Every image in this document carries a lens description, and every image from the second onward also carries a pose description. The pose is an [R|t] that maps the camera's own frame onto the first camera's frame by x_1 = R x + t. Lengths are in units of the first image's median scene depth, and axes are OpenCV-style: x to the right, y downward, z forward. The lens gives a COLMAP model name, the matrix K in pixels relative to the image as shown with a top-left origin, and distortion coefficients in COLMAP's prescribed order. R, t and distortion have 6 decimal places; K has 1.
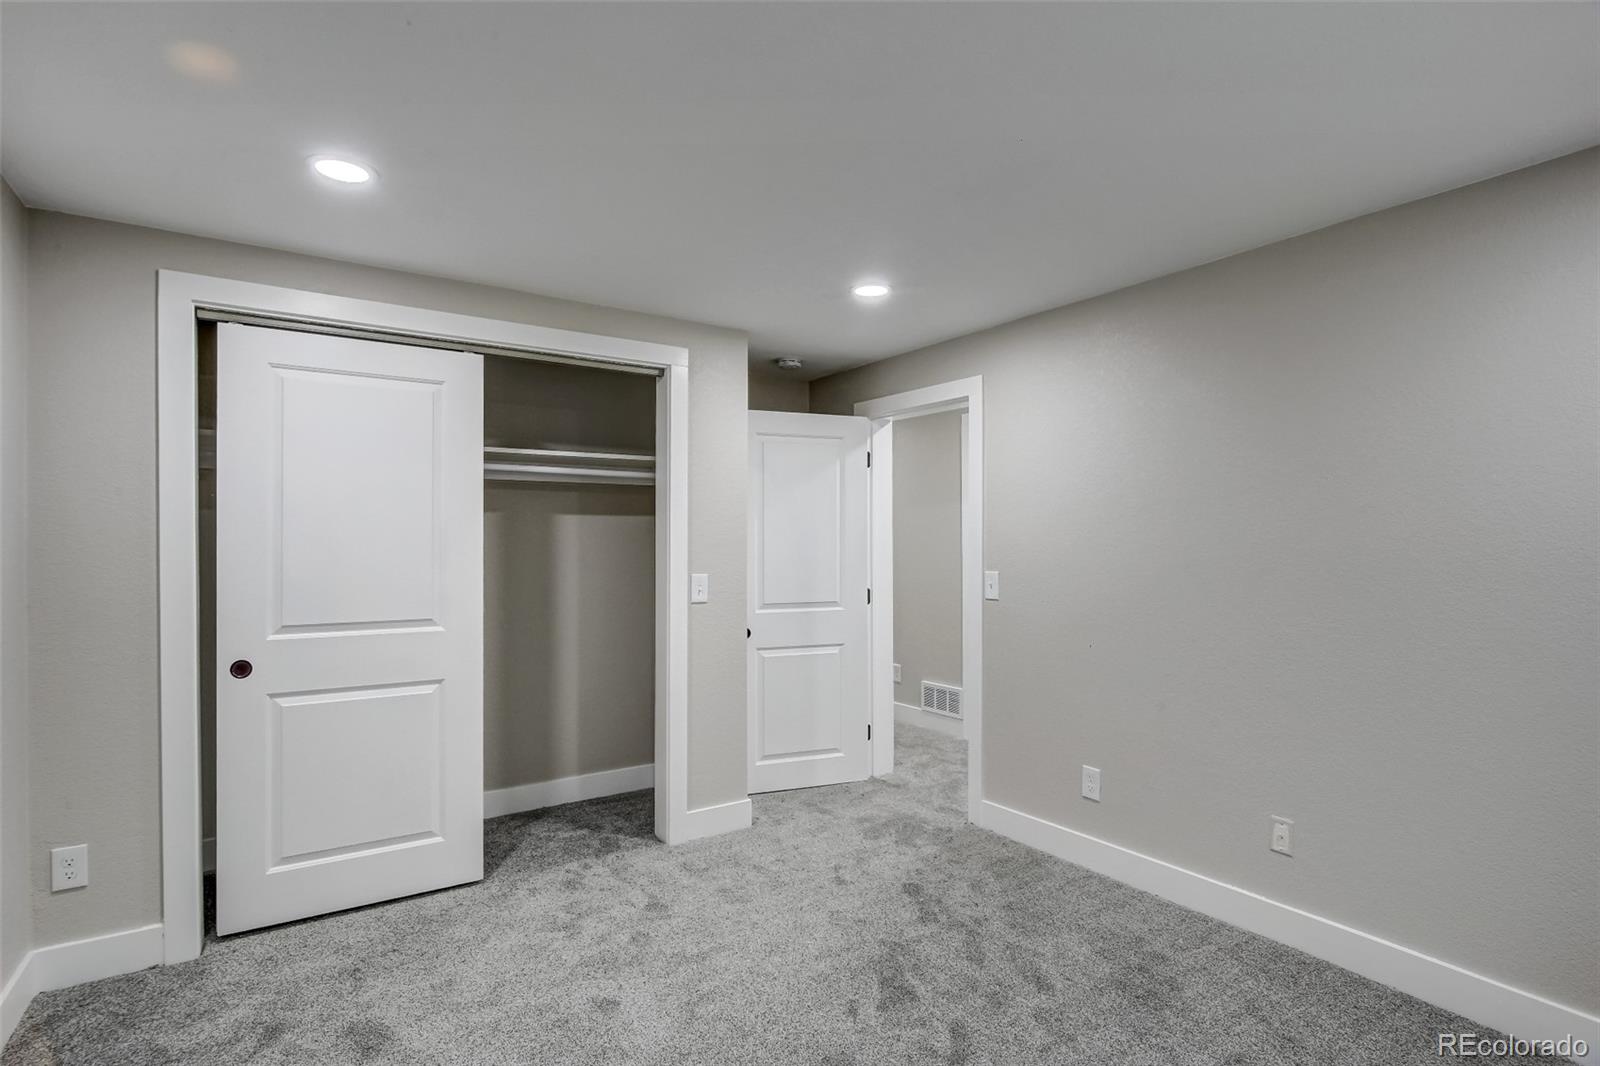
lens RADIAL K [[781.0, 0, 800.8], [0, 781.0, 538.5], [0, 0, 1]] dist [-0.004422, -0.000283]
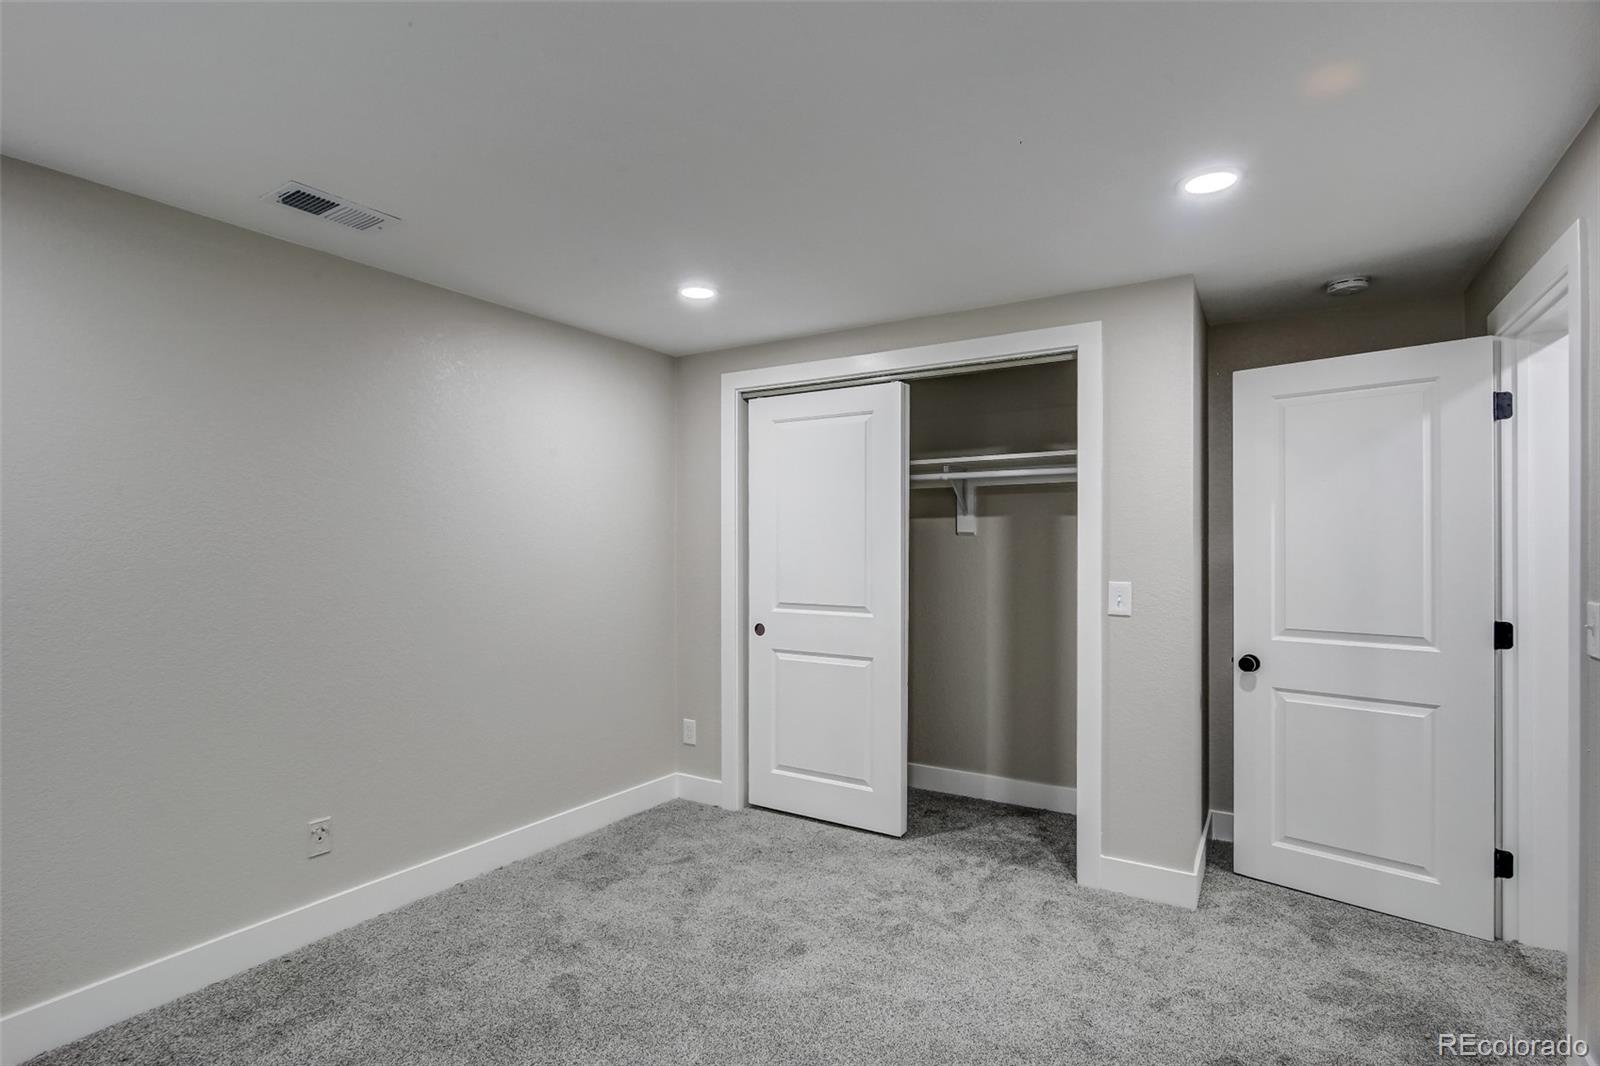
lens RADIAL K [[781.0, 0, 800.8], [0, 781.0, 538.5], [0, 0, 1]] dist [-0.004422, -0.000283]
pose [[0.419413, -0.005832, -0.907777, 0.537190], [0.004371, 0.999981, -0.004405, 0.000782], [0.907785, -0.002120, 0.419431, 0.356224]]
